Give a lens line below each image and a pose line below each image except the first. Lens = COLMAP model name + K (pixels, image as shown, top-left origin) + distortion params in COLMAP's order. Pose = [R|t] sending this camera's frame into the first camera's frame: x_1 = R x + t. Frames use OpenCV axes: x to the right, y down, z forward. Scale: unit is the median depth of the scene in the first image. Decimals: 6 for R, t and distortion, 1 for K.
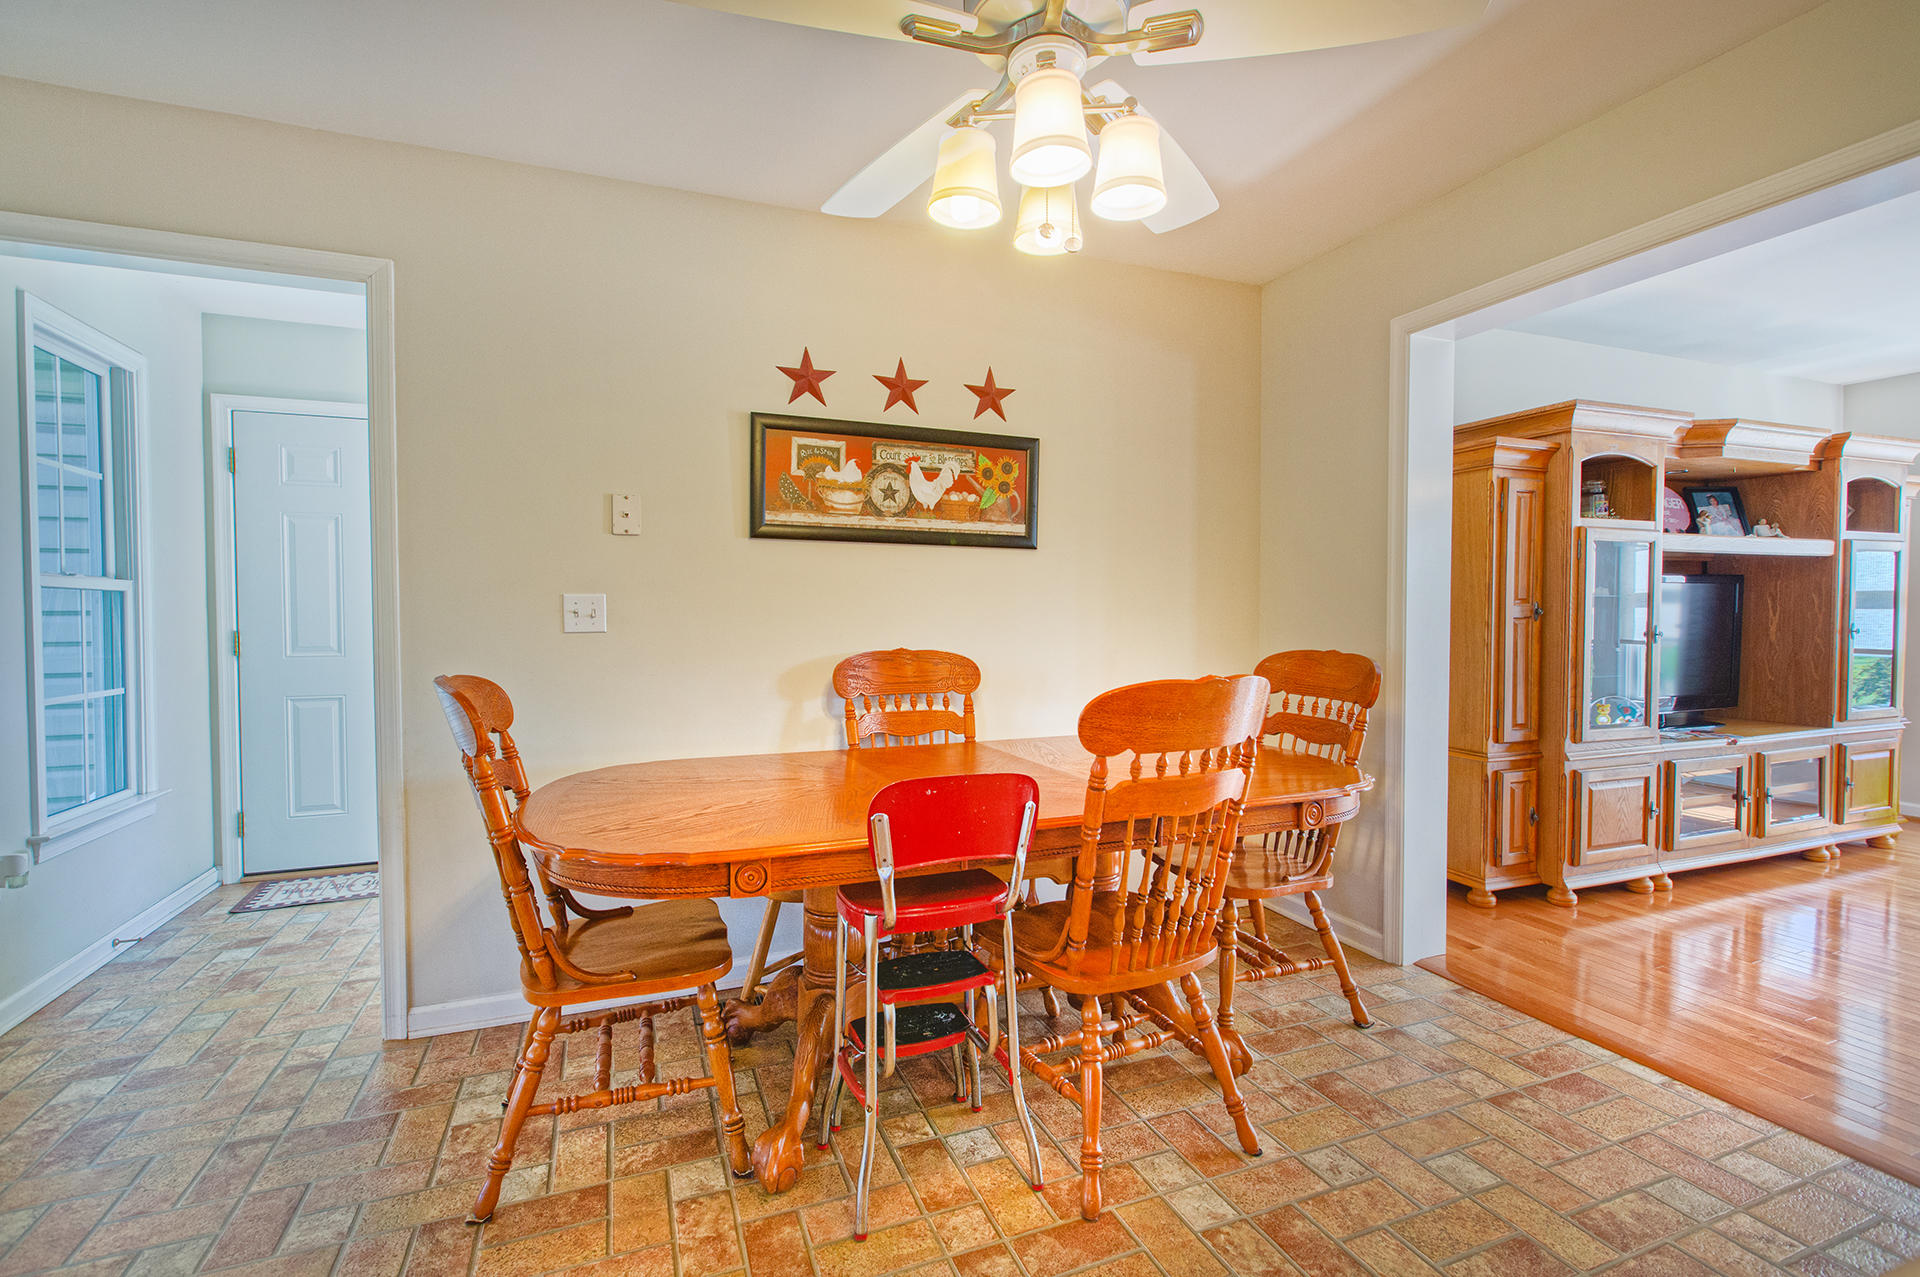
lens RADIAL K [[877.6, 0, 952.6], [0, 877.6, 629.5], [0, 0, 1]] dist [-0.000854, 0.000143]
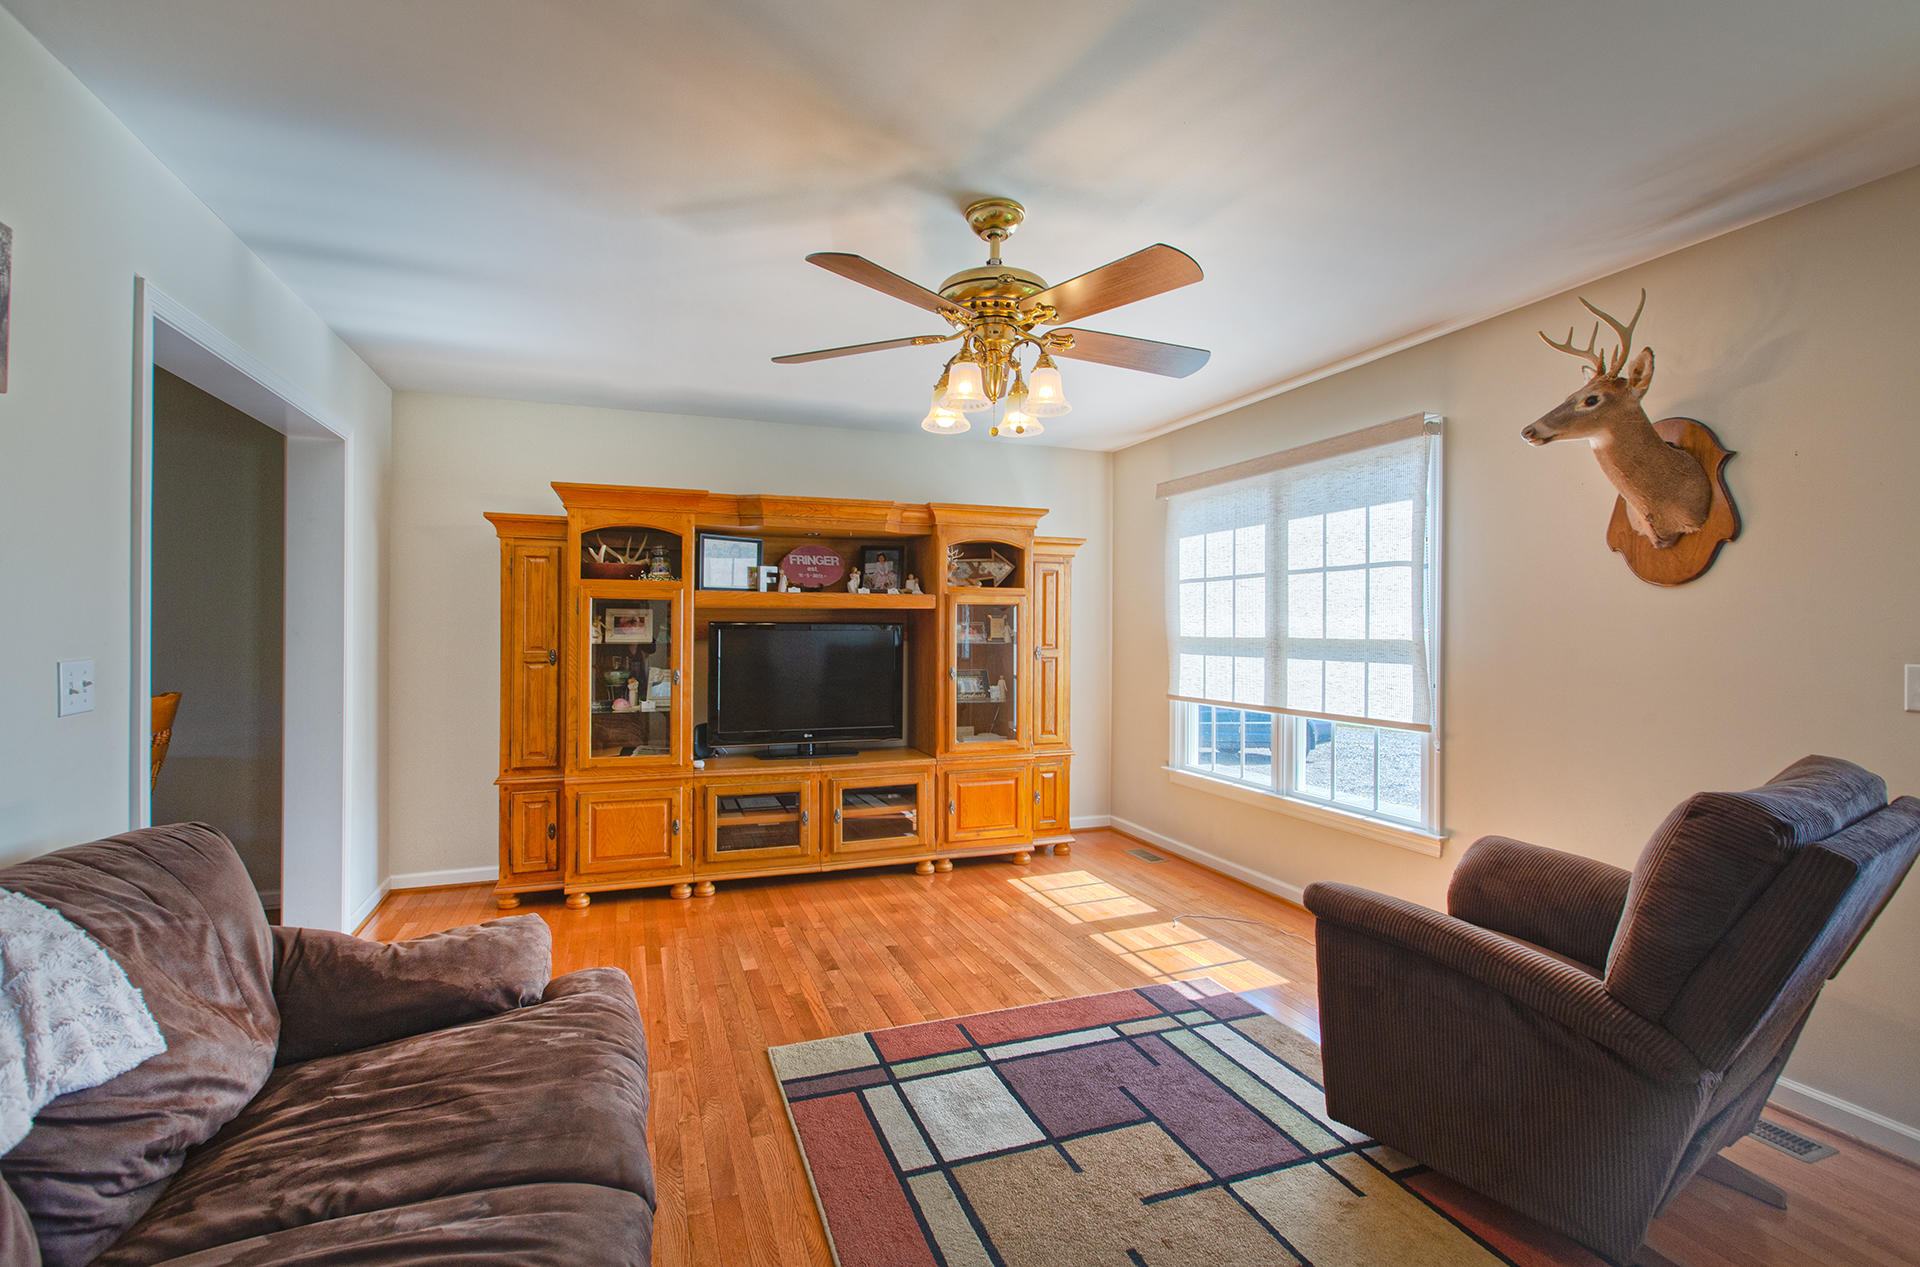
lens RADIAL K [[877.6, 0, 954.7], [0, 877.6, 626.4], [0, 0, 1]] dist [-0.000854, 0.000143]
pose [[0.999784, 0.004775, -0.020231, 1.055357], [-0.005302, 0.999645, -0.026103, -0.030470], [0.020099, 0.026204, 0.999455, -0.152514]]
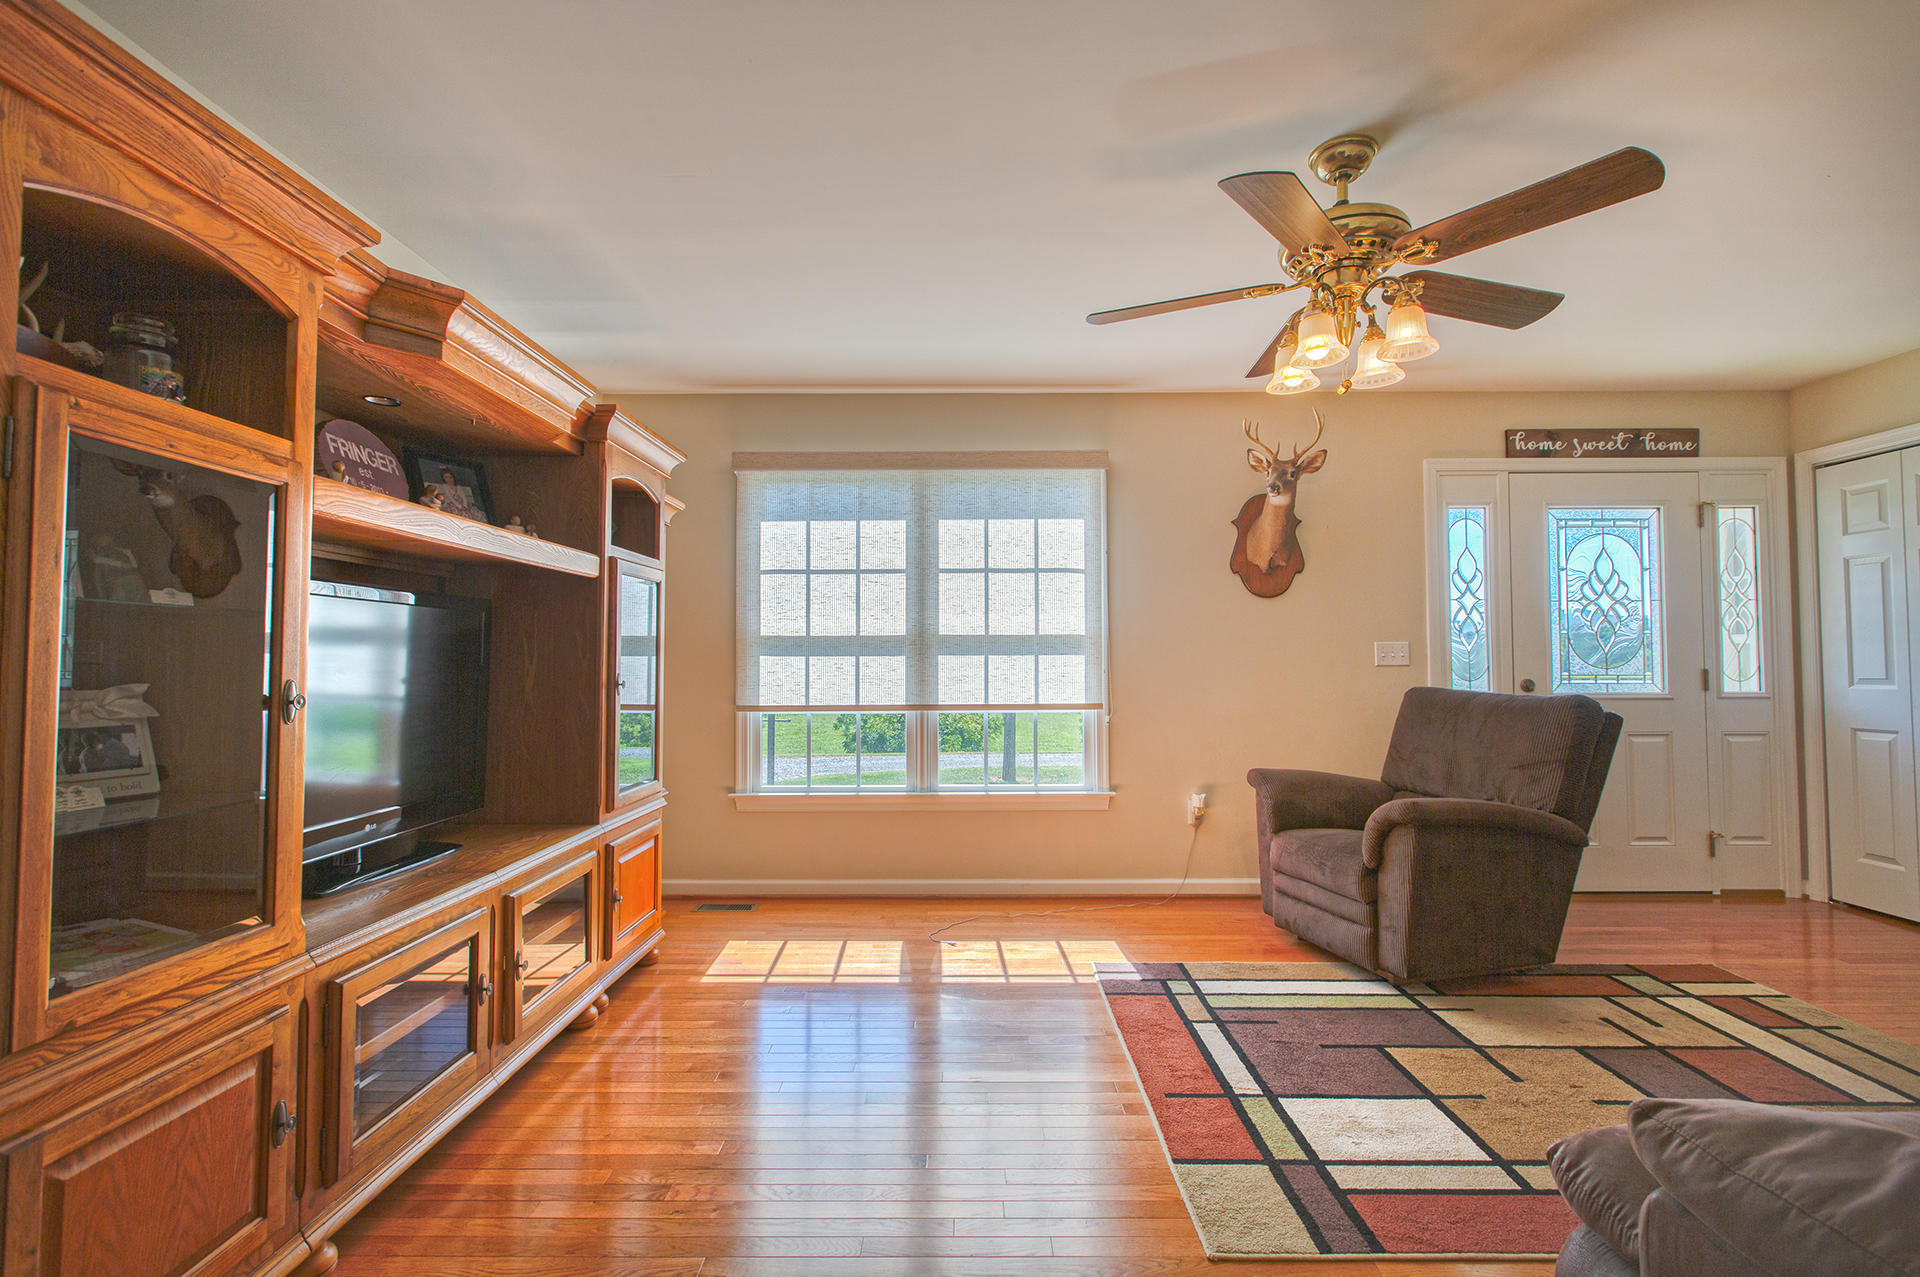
lens RADIAL K [[877.6, 0, 963.4], [0, 877.6, 633.2], [0, 0, 1]] dist [-0.000854, 0.000143]
pose [[0.369629, 0.031795, 0.928635, 0.462242], [0.025926, 0.998672, -0.044513, -0.000581], [-0.928817, 0.040529, 0.368314, 0.472761]]
